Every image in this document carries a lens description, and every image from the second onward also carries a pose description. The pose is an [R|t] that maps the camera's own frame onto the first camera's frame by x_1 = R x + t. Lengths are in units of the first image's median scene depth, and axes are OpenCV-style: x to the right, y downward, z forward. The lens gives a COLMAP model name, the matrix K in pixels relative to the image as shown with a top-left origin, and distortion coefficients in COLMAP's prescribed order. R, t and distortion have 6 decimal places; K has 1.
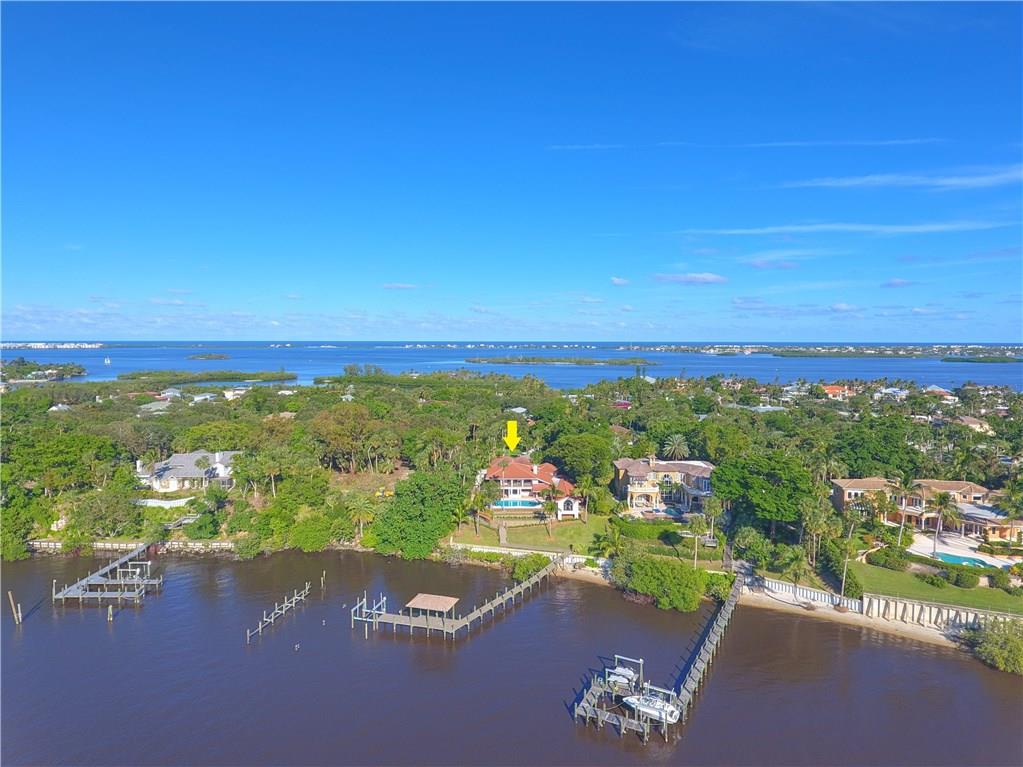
lens RADIAL K [[599.0, 0, 528.5], [0, 599.0, 381.4], [0, 0, 1]] dist [0.001019, -0.002231]
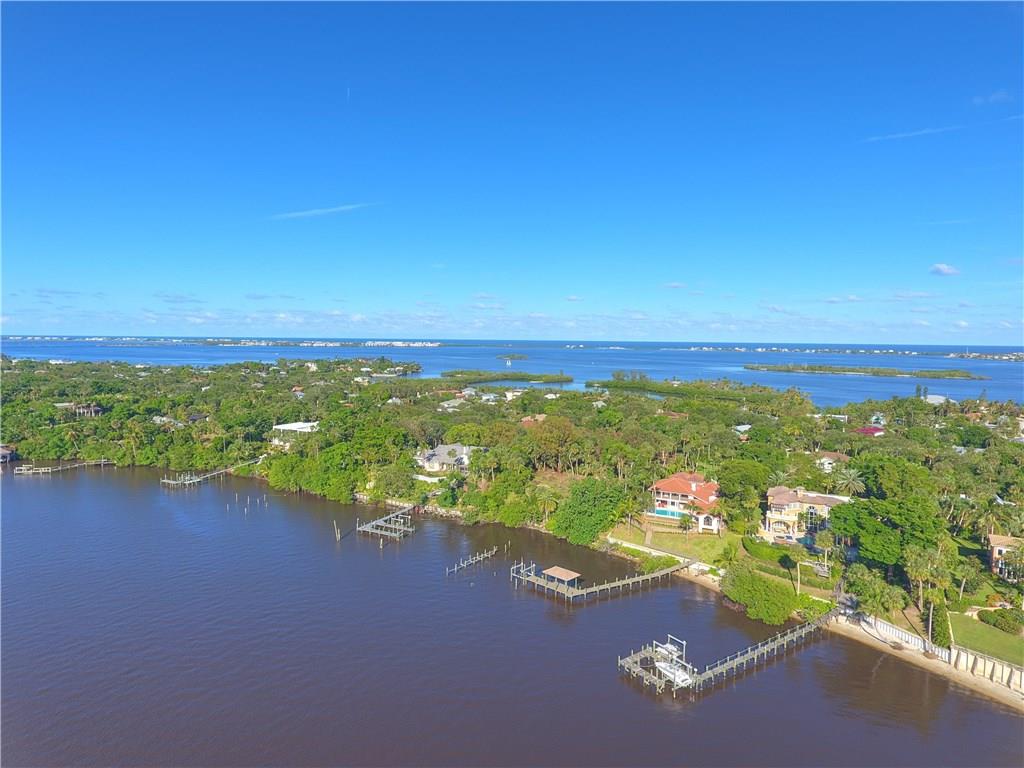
lens RADIAL K [[599.6, 0, 529.0], [0, 599.6, 381.9], [0, 0, 1]] dist [0.001019, -0.002231]
pose [[0.889010, 0.040966, -0.456052, 0.276616], [-0.040644, 0.999118, 0.010519, -0.059641], [0.456081, 0.009184, 0.889891, -0.191630]]
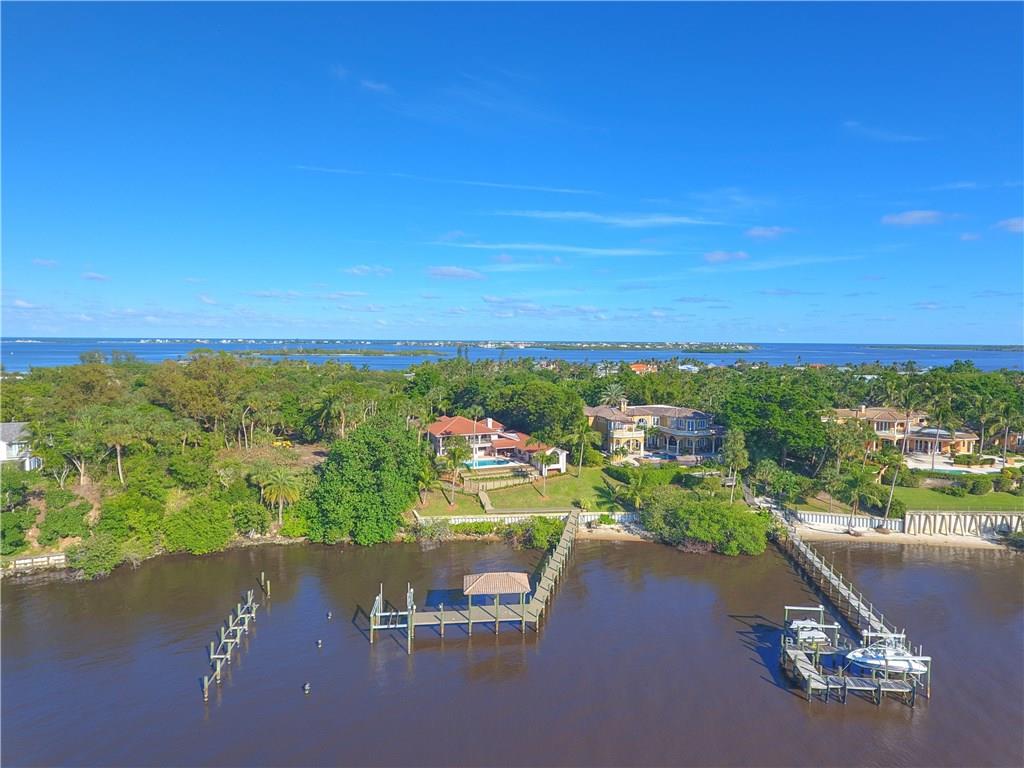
lens RADIAL K [[599.6, 0, 529.0], [0, 599.6, 381.9], [0, 0, 1]] dist [0.001019, -0.002231]
pose [[0.928265, -0.022096, 0.371263, -0.268610], [0.020716, 0.999756, 0.007703, 0.096508], [-0.371342, 0.000541, 0.928496, 0.251479]]
